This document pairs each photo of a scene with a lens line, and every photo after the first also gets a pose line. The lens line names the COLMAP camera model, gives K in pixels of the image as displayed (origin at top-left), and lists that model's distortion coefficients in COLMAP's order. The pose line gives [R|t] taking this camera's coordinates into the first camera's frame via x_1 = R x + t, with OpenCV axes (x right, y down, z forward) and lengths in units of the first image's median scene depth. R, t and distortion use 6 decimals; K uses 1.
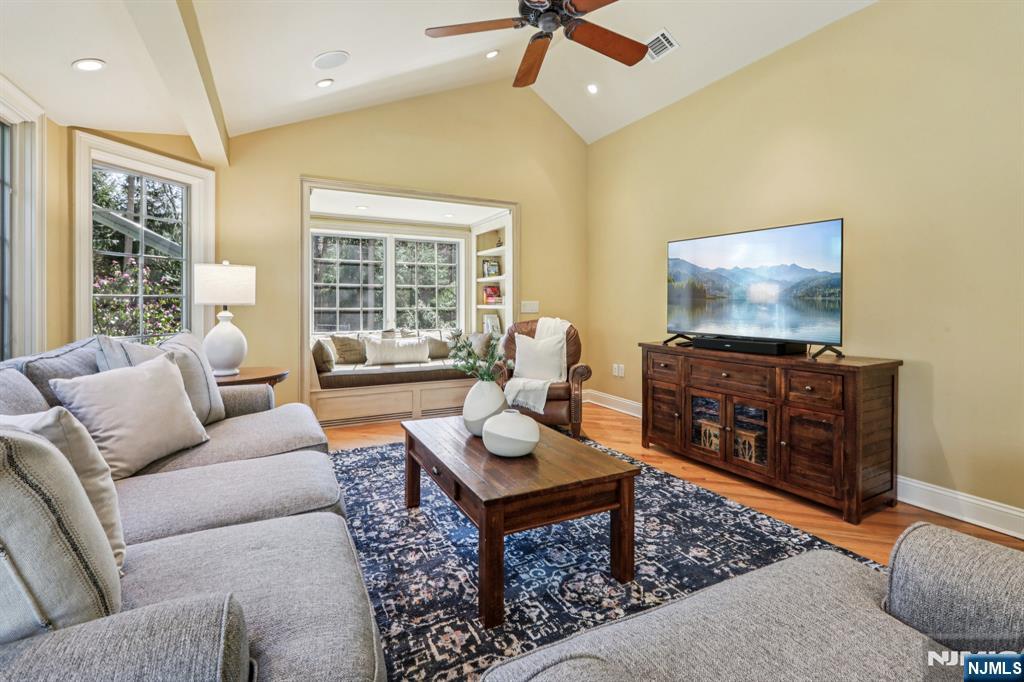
lens RADIAL K [[469.6, 0, 509.7], [0, 469.6, 309.3], [0, 0, 1]] dist [0.000750, 0.000063]
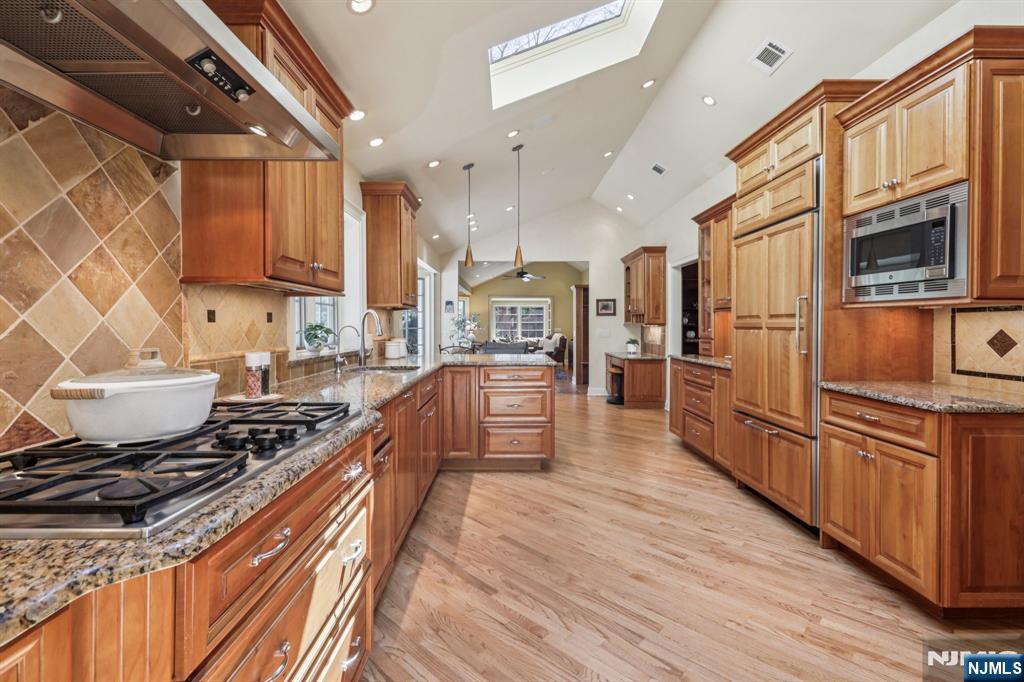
lens RADIAL K [[461.0, 0, 511.1], [0, 461.0, 335.3], [0, 0, 1]] dist [0.003150, 0.000676]
pose [[0.895249, 0.005959, -0.445527, 1.468385], [-0.002566, 0.999963, 0.008218, 0.006277], [0.445559, -0.006214, 0.895231, -2.400233]]
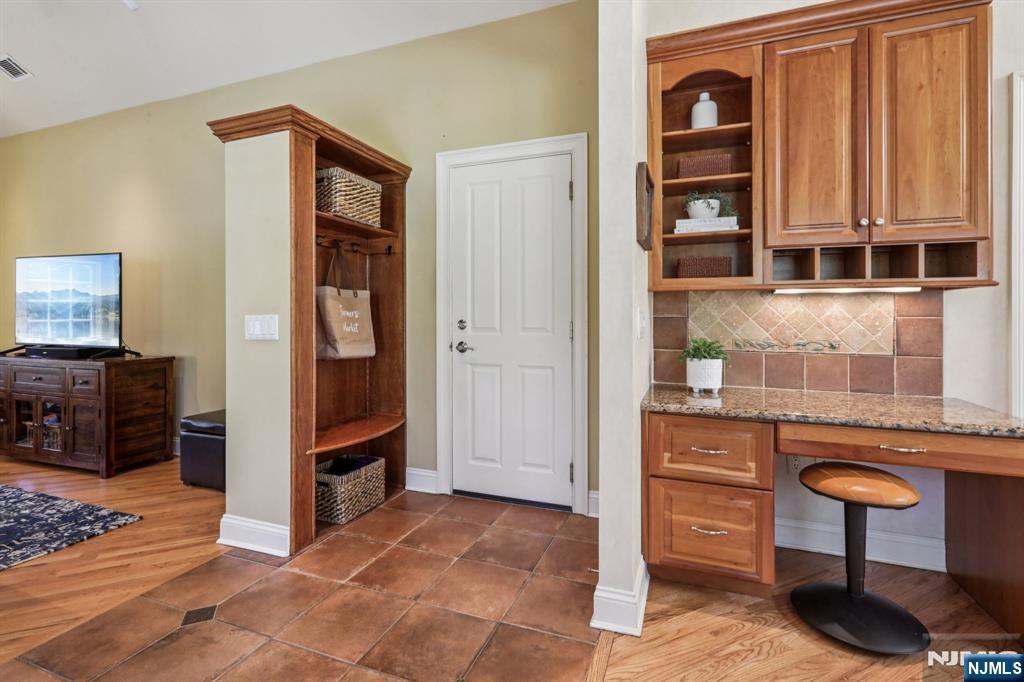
lens RADIAL K [[461.0, 0, 511.1], [0, 461.0, 335.3], [0, 0, 1]] dist [0.003150, 0.000676]
pose [[0.735687, -0.010329, 0.677243, 0.442529], [-0.002610, 0.999833, 0.018085, 0.009243], [-0.677317, -0.015073, 0.735537, -0.500600]]
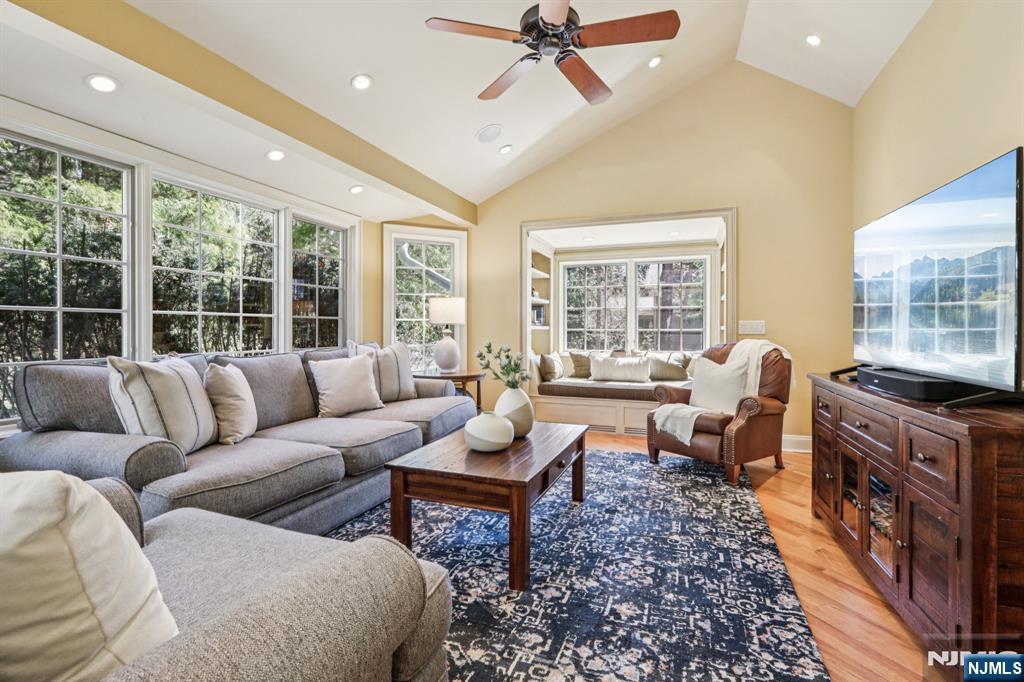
lens RADIAL K [[461.0, 0, 511.1], [0, 461.0, 335.3], [0, 0, 1]] dist [0.003150, 0.000676]
pose [[0.669713, 0.008678, -0.742569, 0.492761], [-0.009365, 0.999951, 0.003240, 0.014030], [0.742561, 0.004784, 0.669762, 0.162292]]
